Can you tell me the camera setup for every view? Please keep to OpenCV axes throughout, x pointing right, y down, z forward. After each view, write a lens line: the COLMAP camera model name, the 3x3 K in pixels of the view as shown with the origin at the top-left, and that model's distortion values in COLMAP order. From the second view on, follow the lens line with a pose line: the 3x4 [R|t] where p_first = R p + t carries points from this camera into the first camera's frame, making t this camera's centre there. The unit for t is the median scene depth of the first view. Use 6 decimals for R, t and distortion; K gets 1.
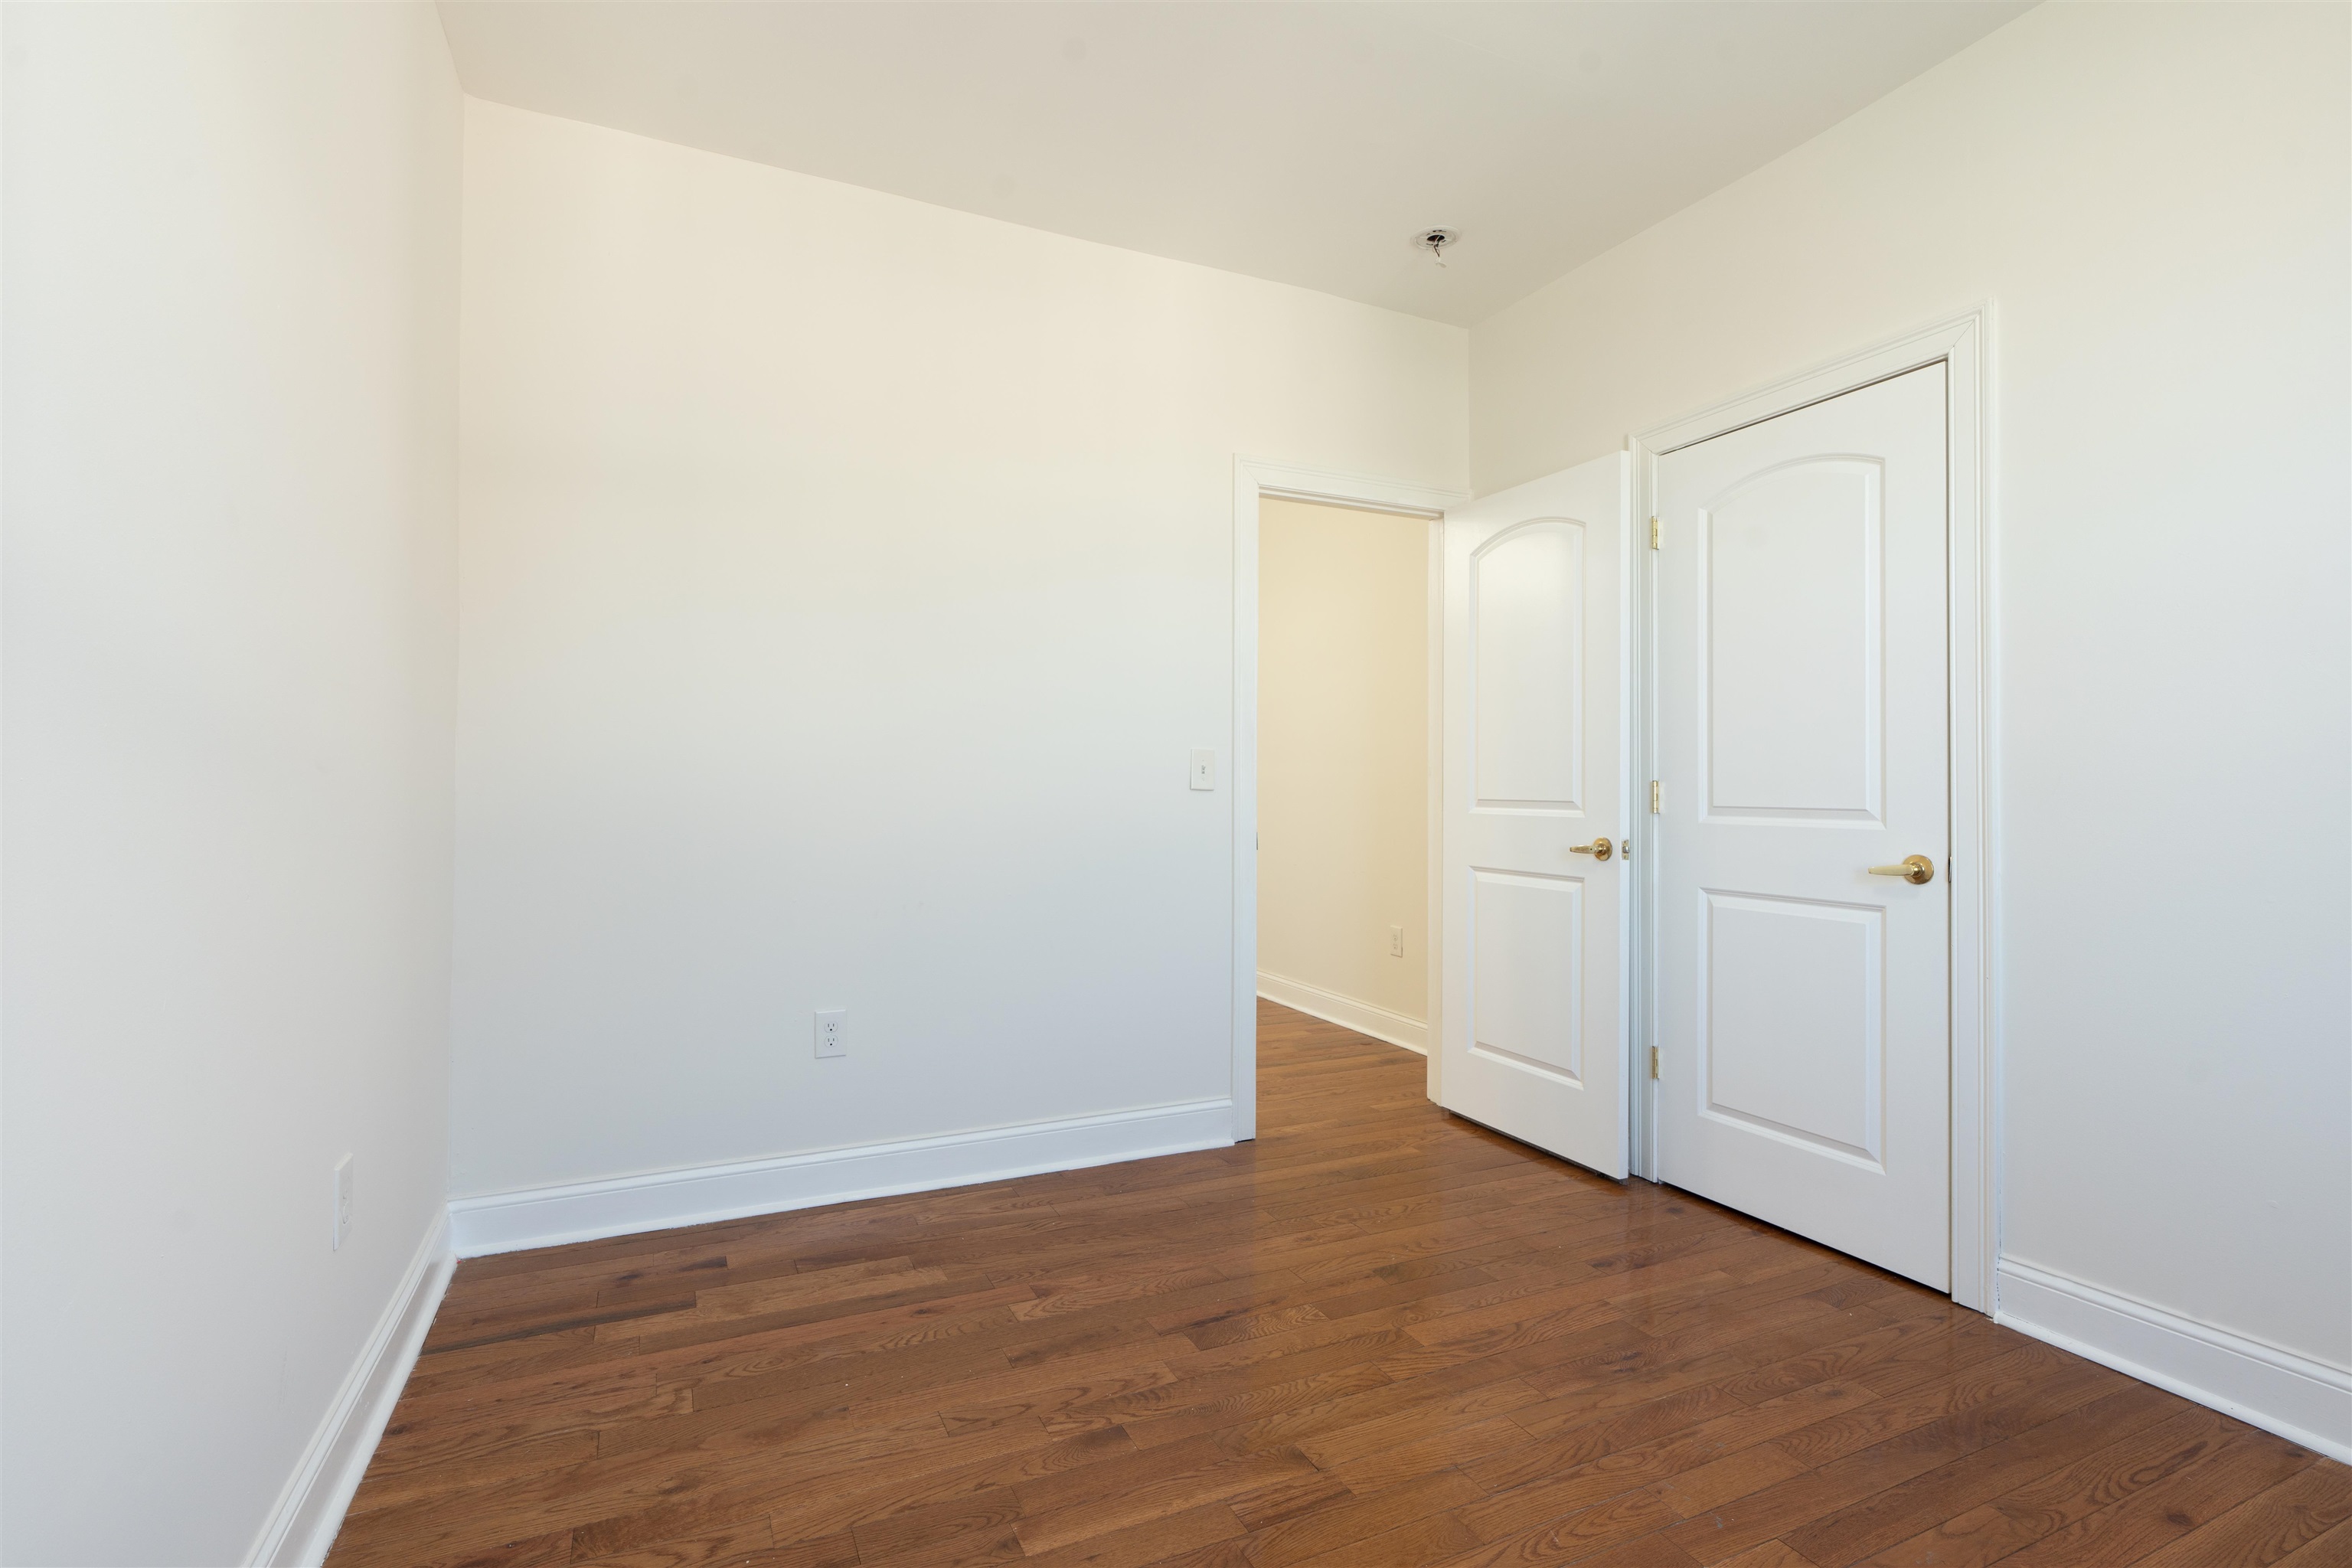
lens RADIAL K [[1048.9, 0, 1171.9], [0, 1048.9, 785.2], [0, 0, 1]] dist [-0.000966, 0.001105]
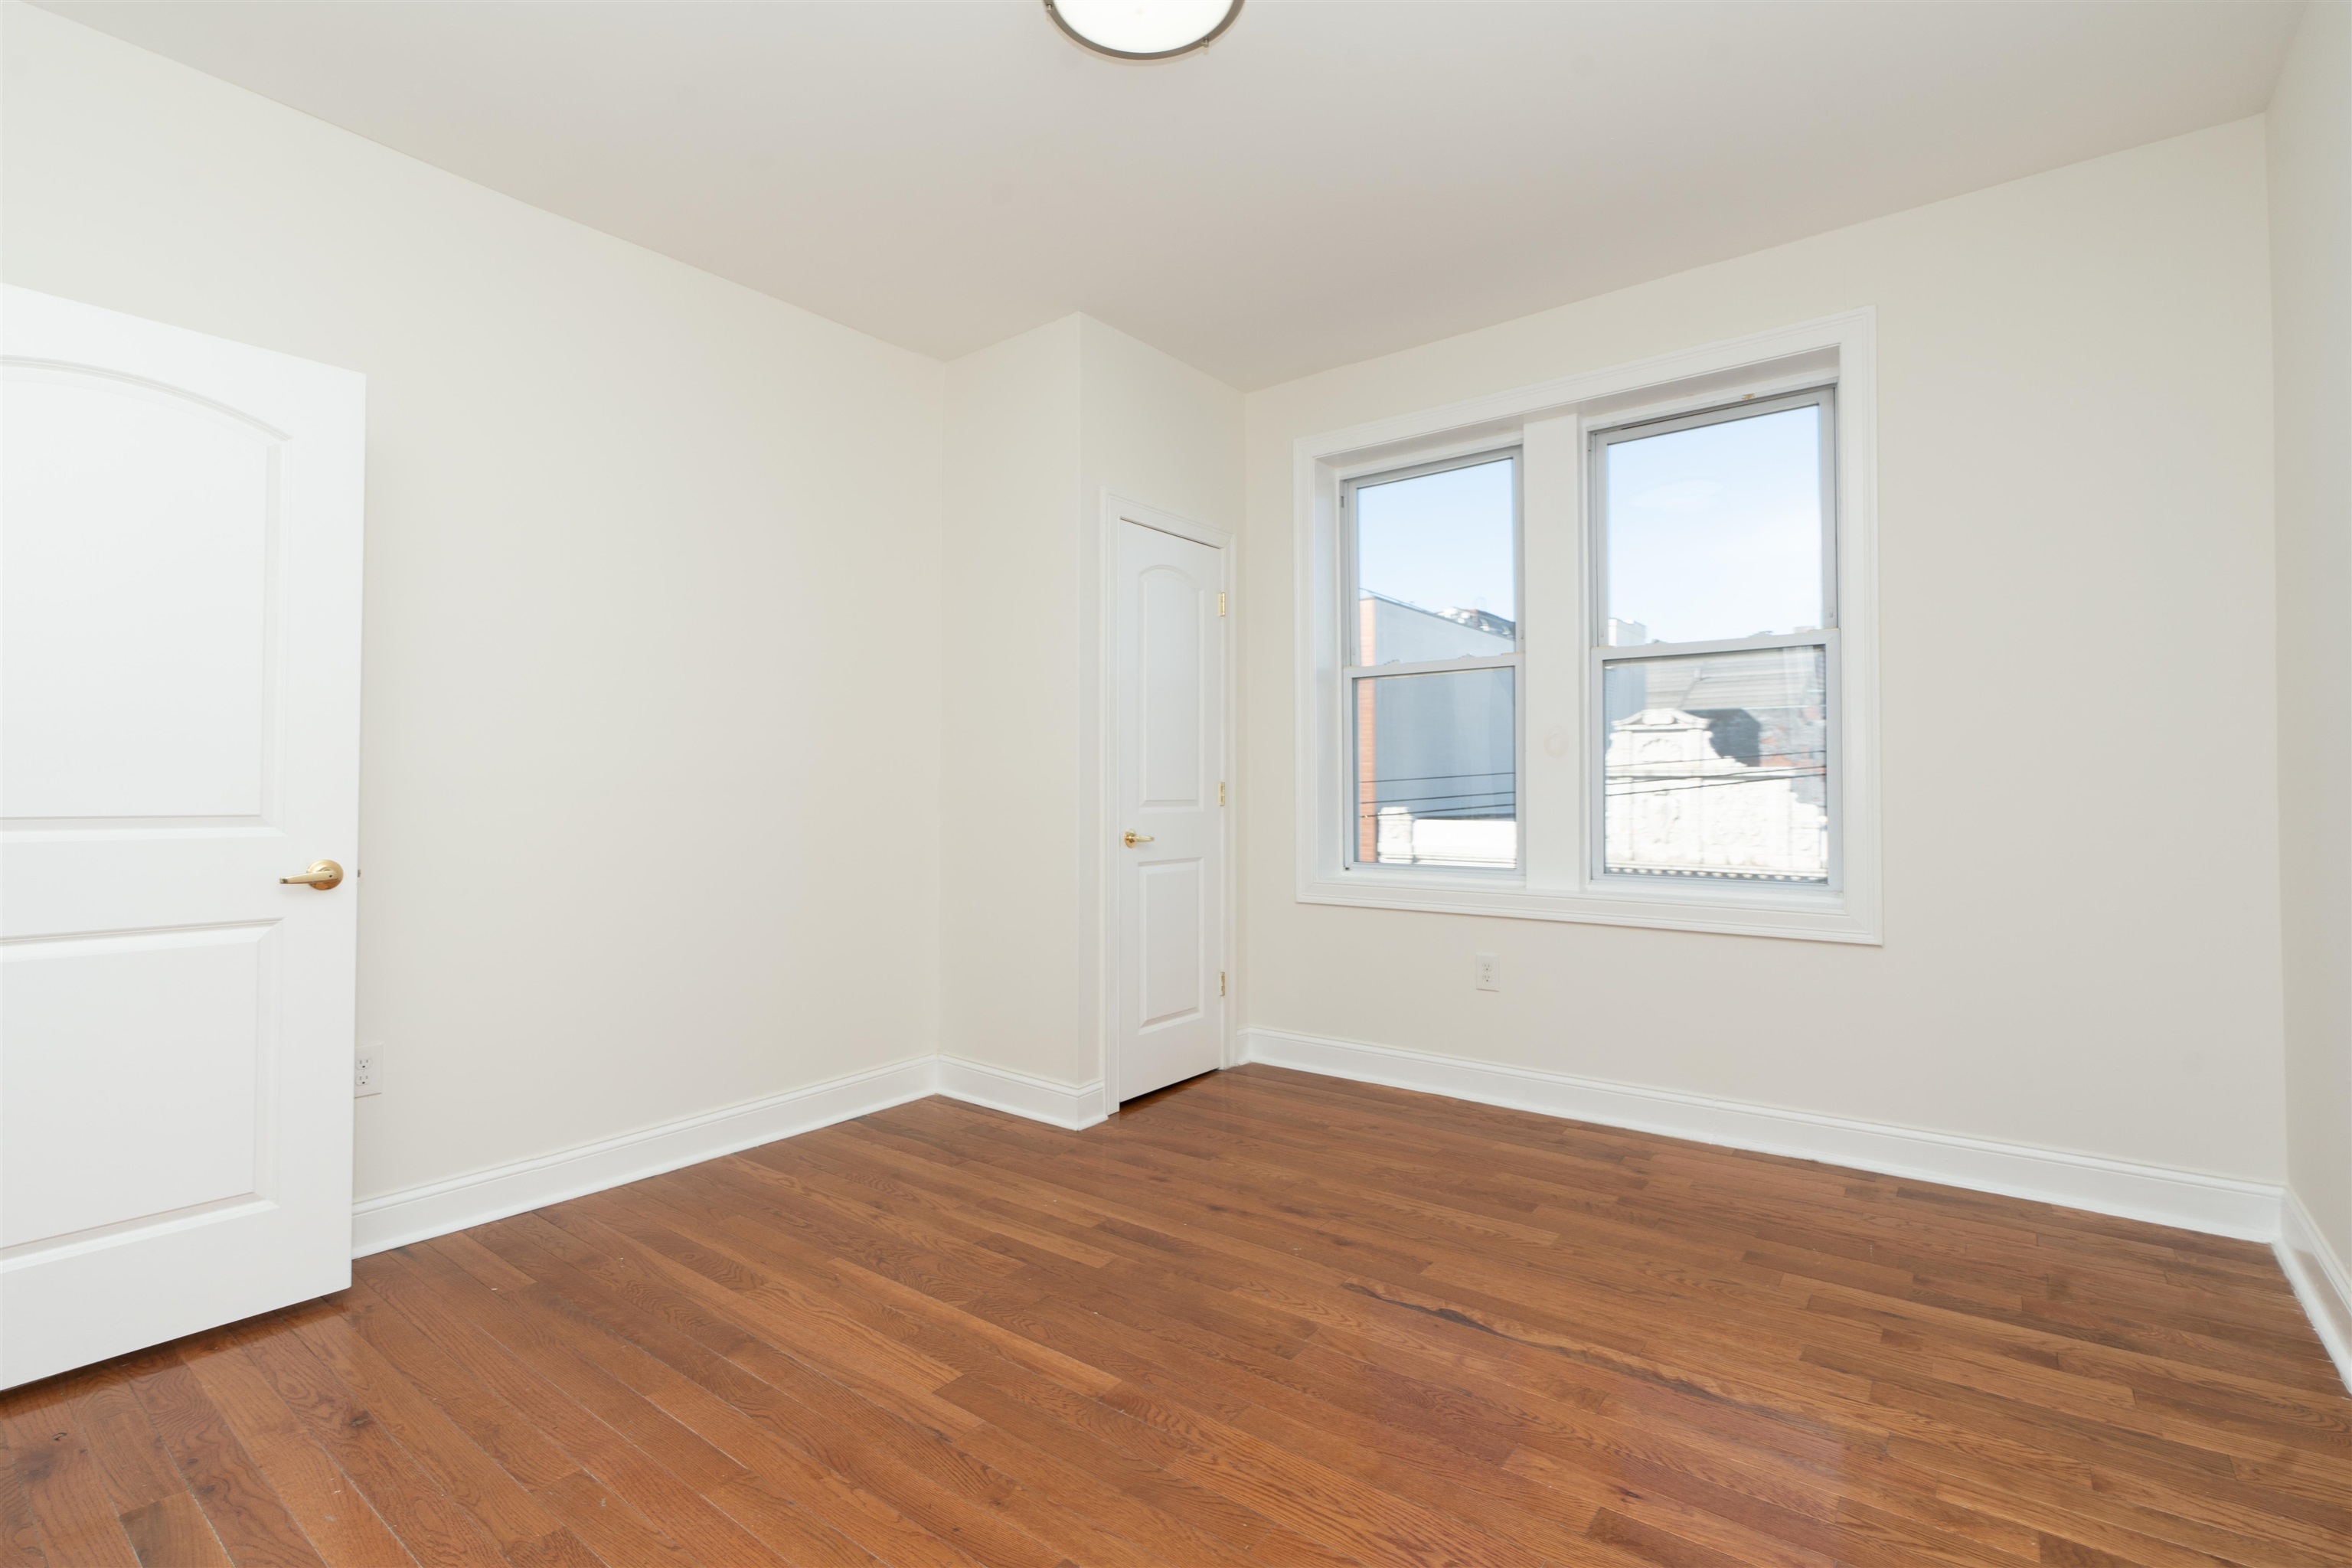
lens RADIAL K [[1048.9, 0, 1191.5], [0, 1048.9, 779.5], [0, 0, 1]] dist [-0.000966, 0.001105]
pose [[-0.487662, 0.001754, 0.873031, -0.559927], [-0.003892, 0.999984, -0.004183, -0.008752], [-0.873024, -0.005438, -0.487647, 0.794796]]
